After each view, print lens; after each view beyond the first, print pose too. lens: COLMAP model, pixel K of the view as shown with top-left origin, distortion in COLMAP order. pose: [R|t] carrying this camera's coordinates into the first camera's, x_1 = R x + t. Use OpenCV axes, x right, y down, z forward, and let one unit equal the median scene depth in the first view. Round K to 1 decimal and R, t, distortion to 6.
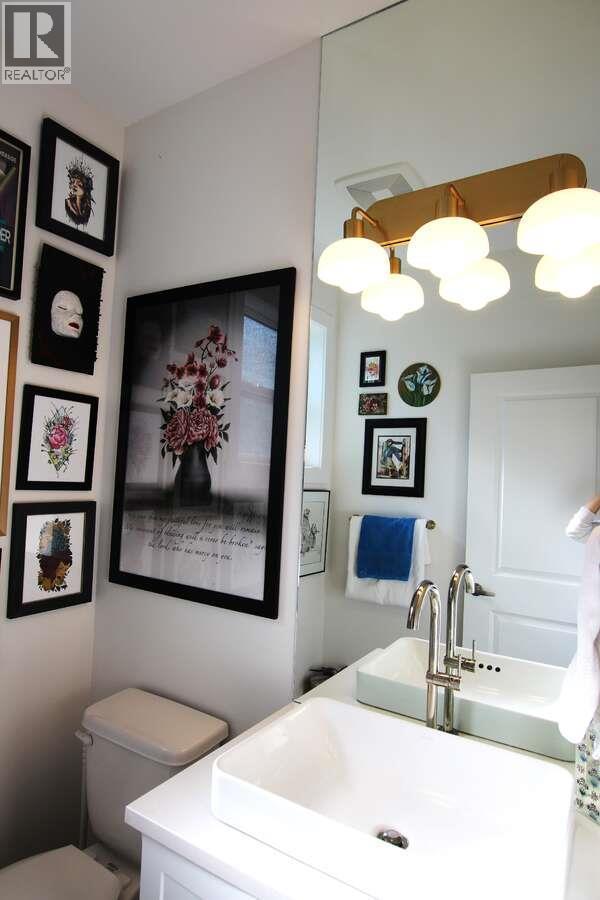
lens RADIAL K [[526.5, 0, 300.0], [0, 526.5, 450.0], [0, 0, 1]] dist [-0.020550, 0.001698]
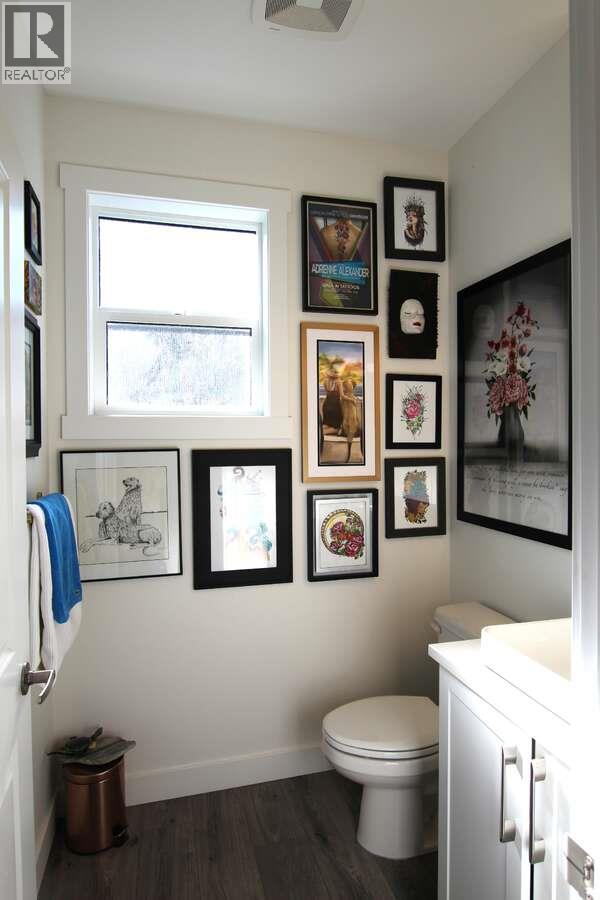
lens RADIAL K [[526.5, 0, 300.0], [0, 526.5, 450.0], [0, 0, 1]] dist [-0.020550, 0.001698]
pose [[0.723698, -0.036380, -0.689157, 0.262170], [0.069618, 0.997364, 0.020456, 0.031983], [0.686596, -0.062782, 0.724323, -0.187832]]
